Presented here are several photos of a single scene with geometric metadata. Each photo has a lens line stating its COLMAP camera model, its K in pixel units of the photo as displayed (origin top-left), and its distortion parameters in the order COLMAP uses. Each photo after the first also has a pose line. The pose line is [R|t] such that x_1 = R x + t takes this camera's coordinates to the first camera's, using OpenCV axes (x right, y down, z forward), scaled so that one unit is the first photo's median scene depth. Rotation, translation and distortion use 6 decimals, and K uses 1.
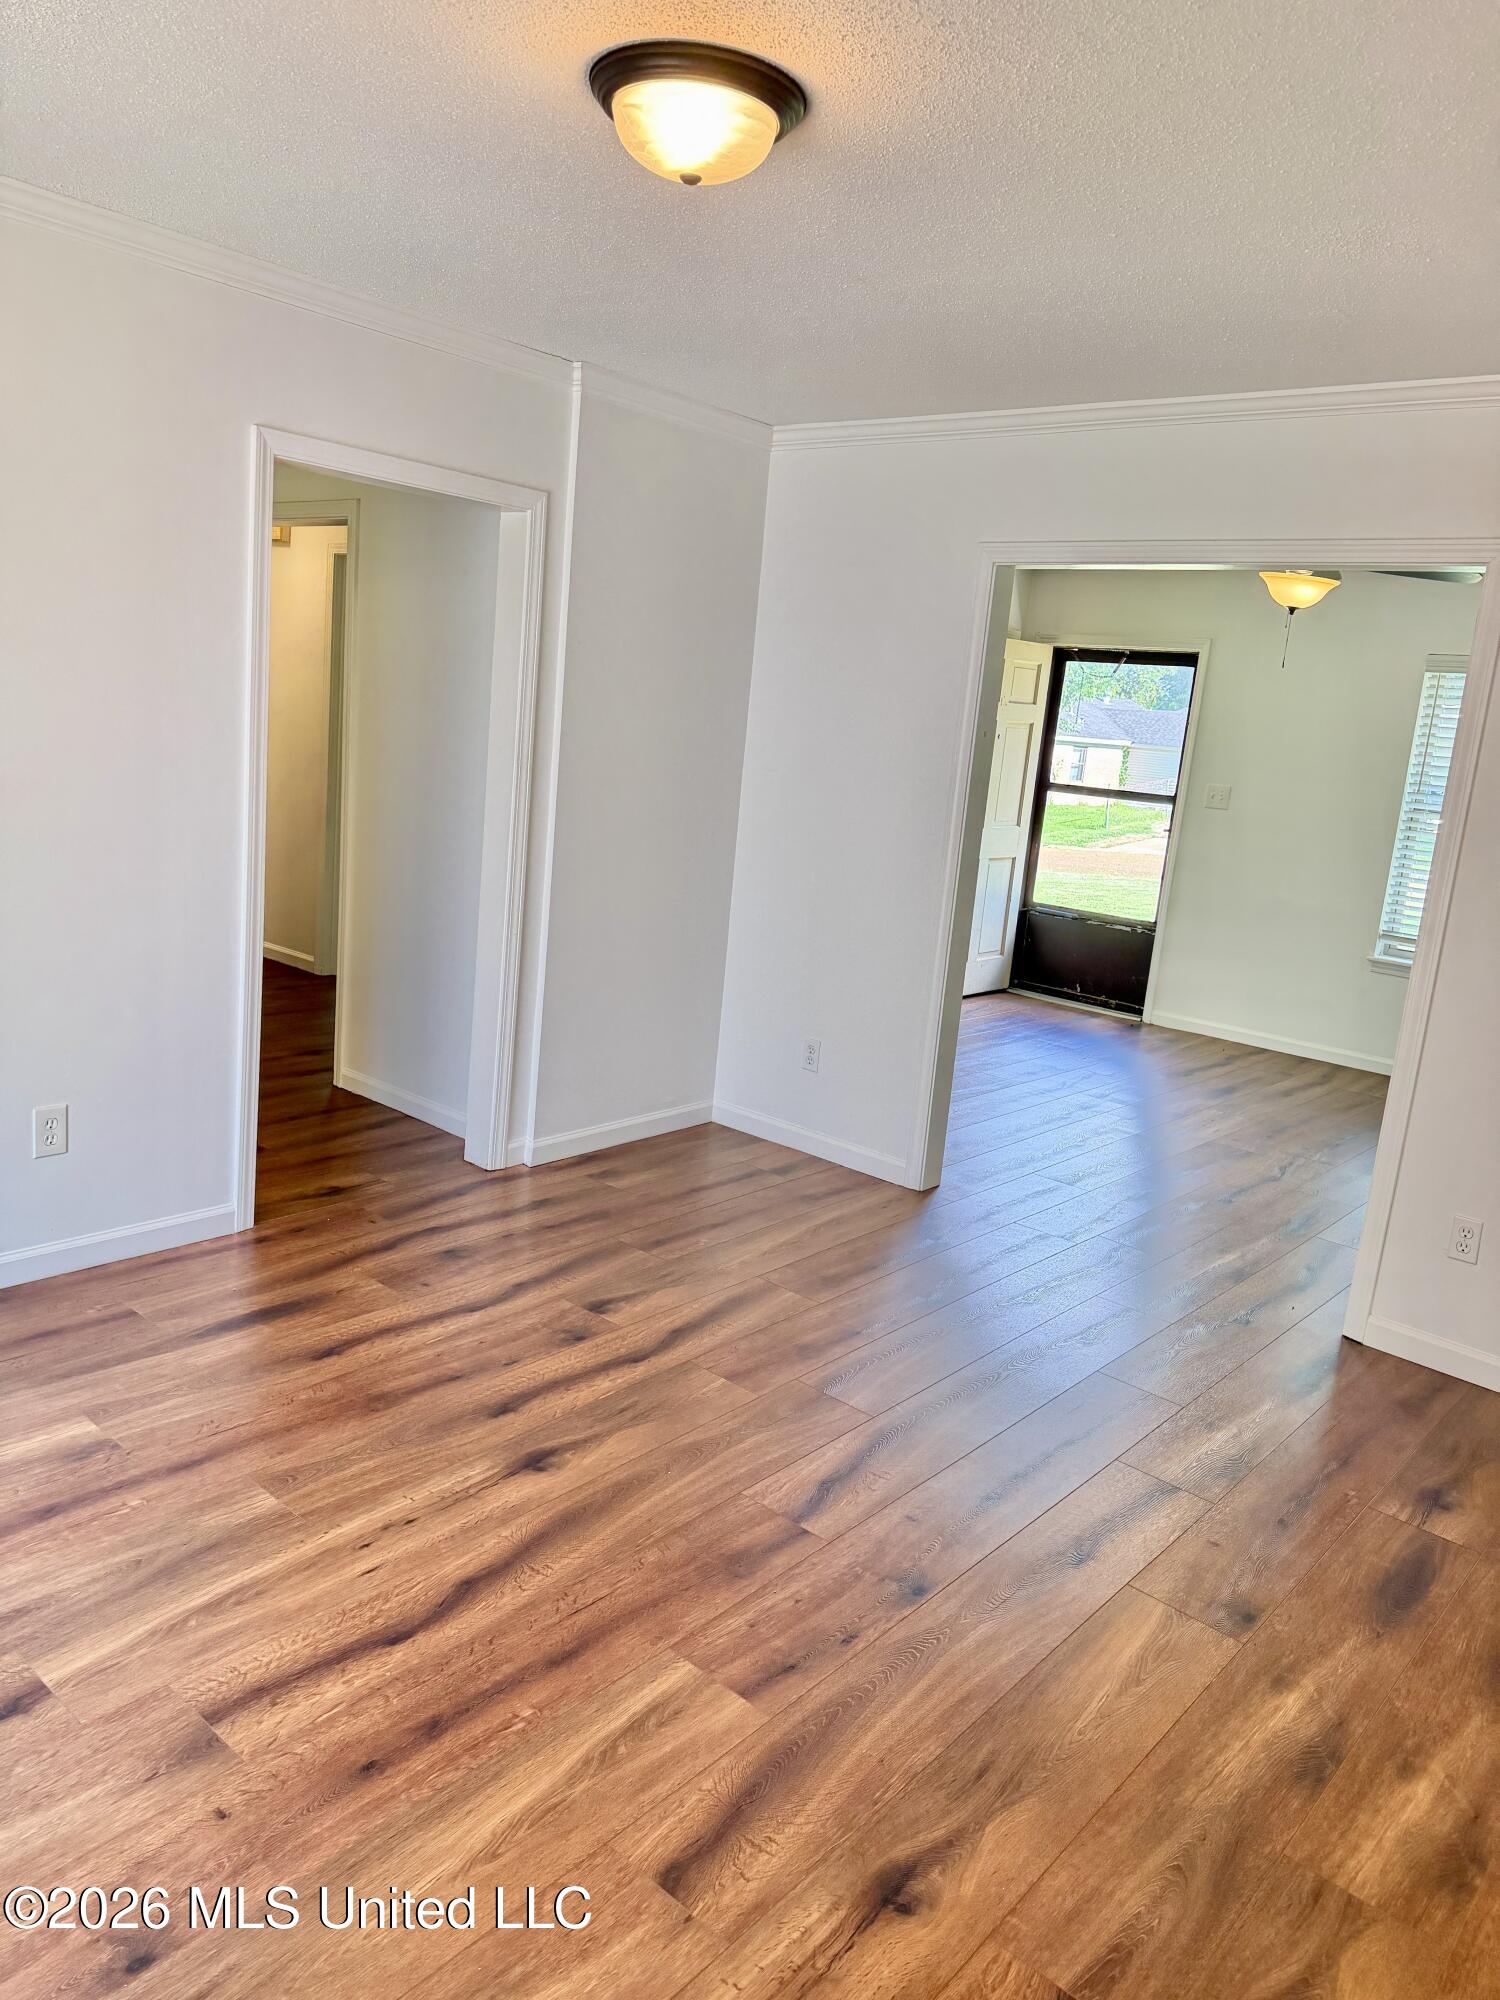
lens RADIAL K [[1389.5, 0, 750.0], [0, 1389.5, 1000.0], [0, 0, 1]] dist [0.104129, -0.143796]
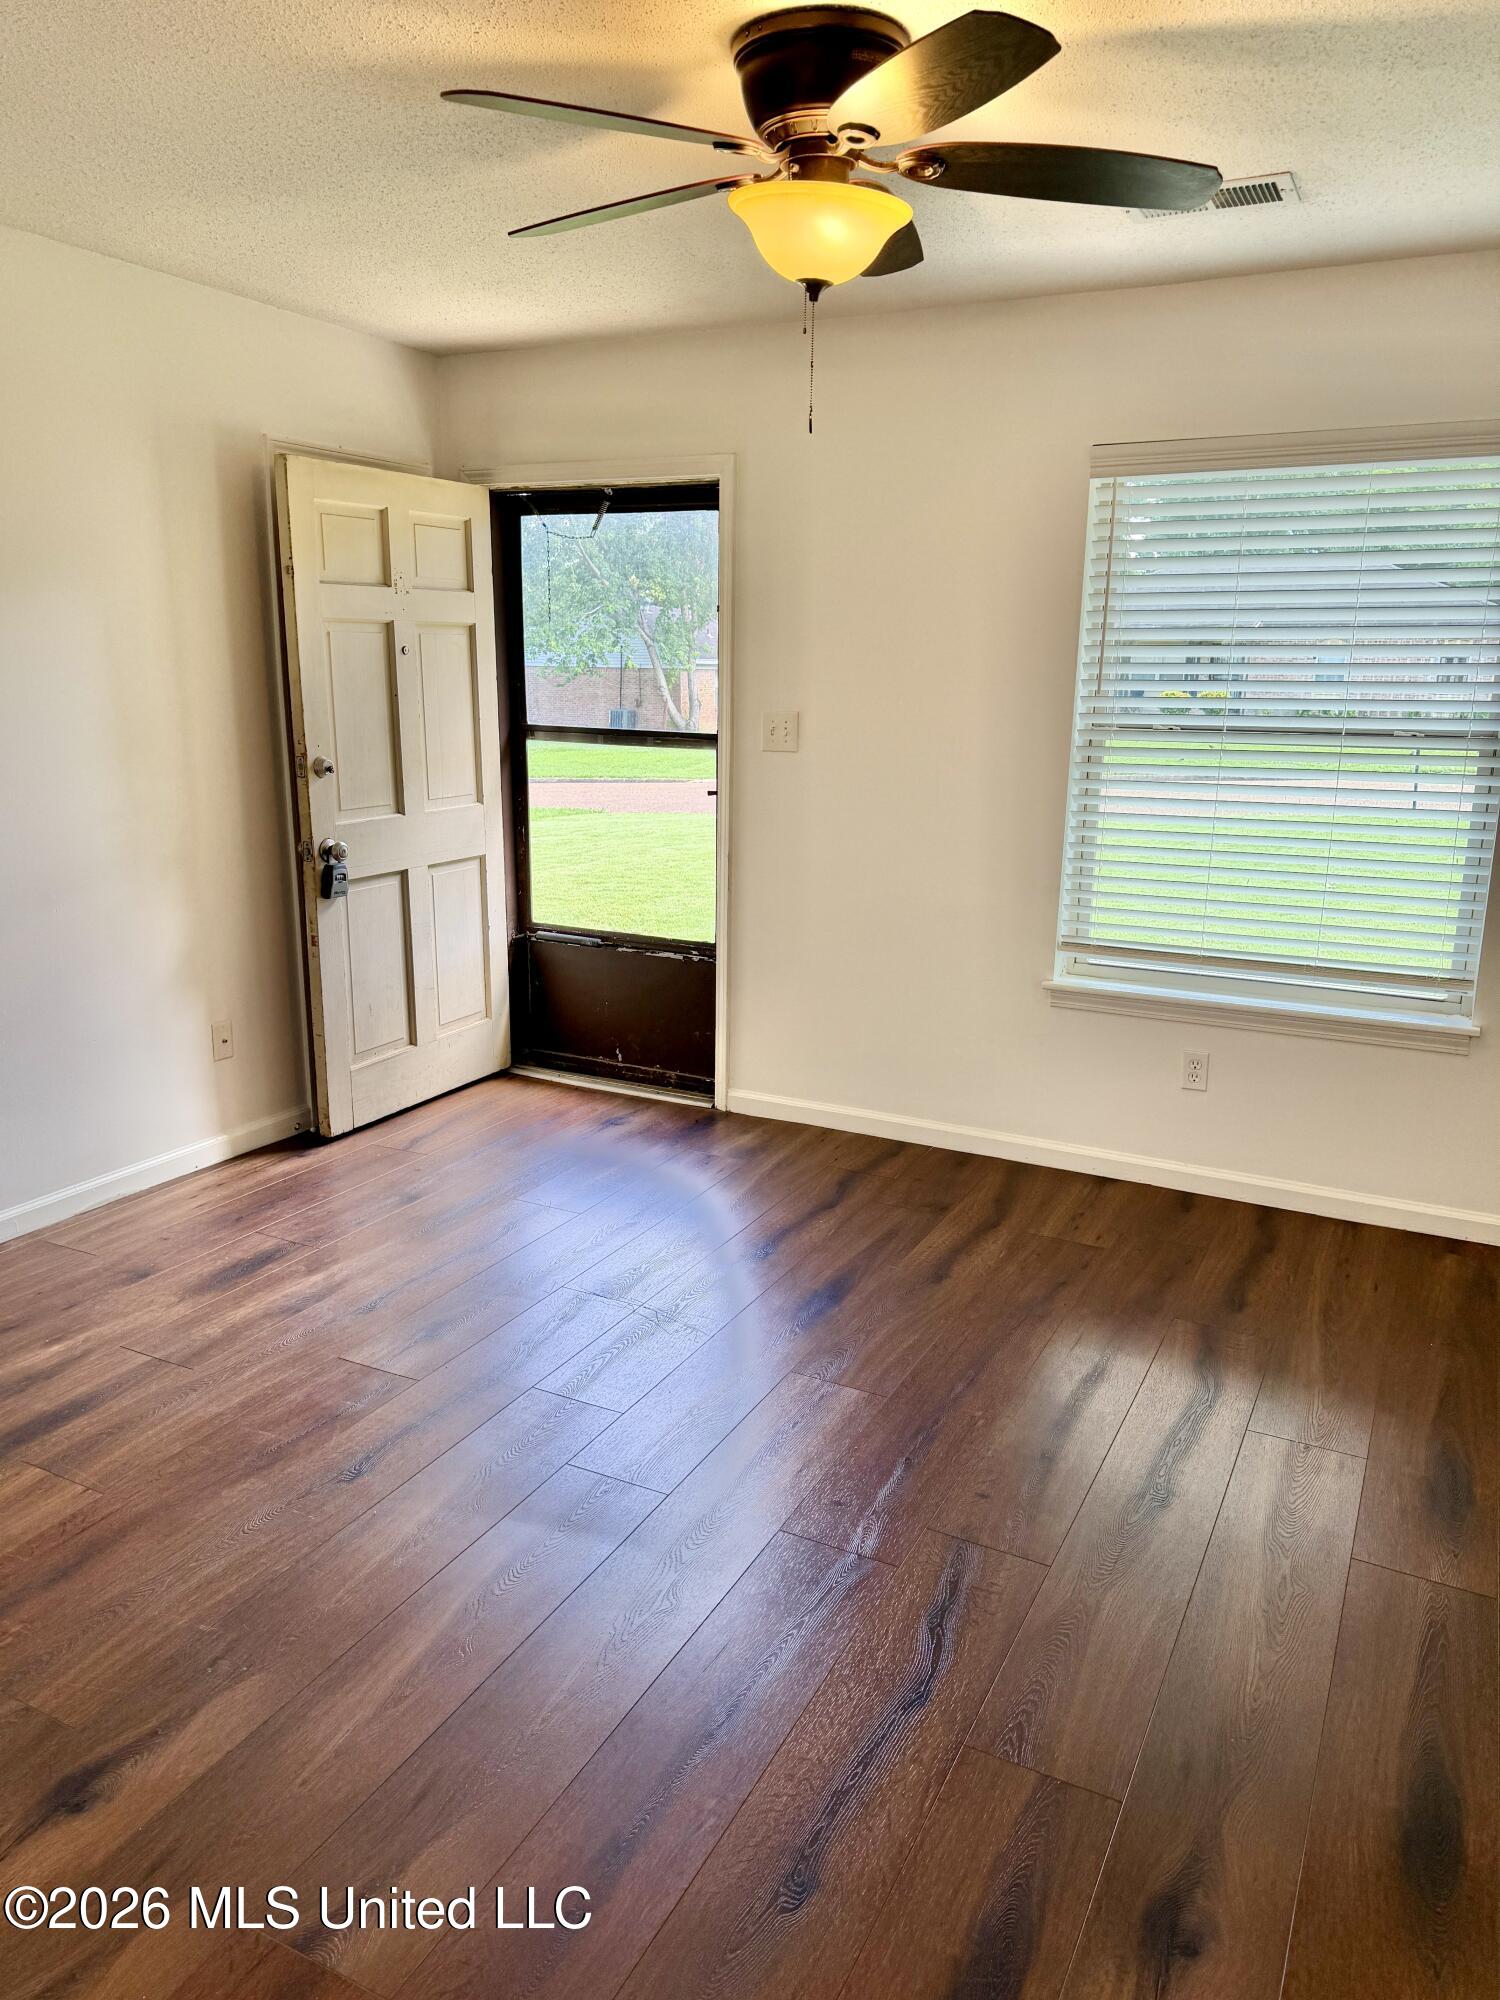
lens RADIAL K [[1389.5, 0, 750.0], [0, 1389.5, 1000.0], [0, 0, 1]] dist [0.104129, -0.143796]
pose [[0.970002, -0.124266, 0.208934, 0.174021], [0.116434, 0.991968, 0.049425, -0.059330], [-0.213397, -0.023616, 0.976680, 0.405905]]
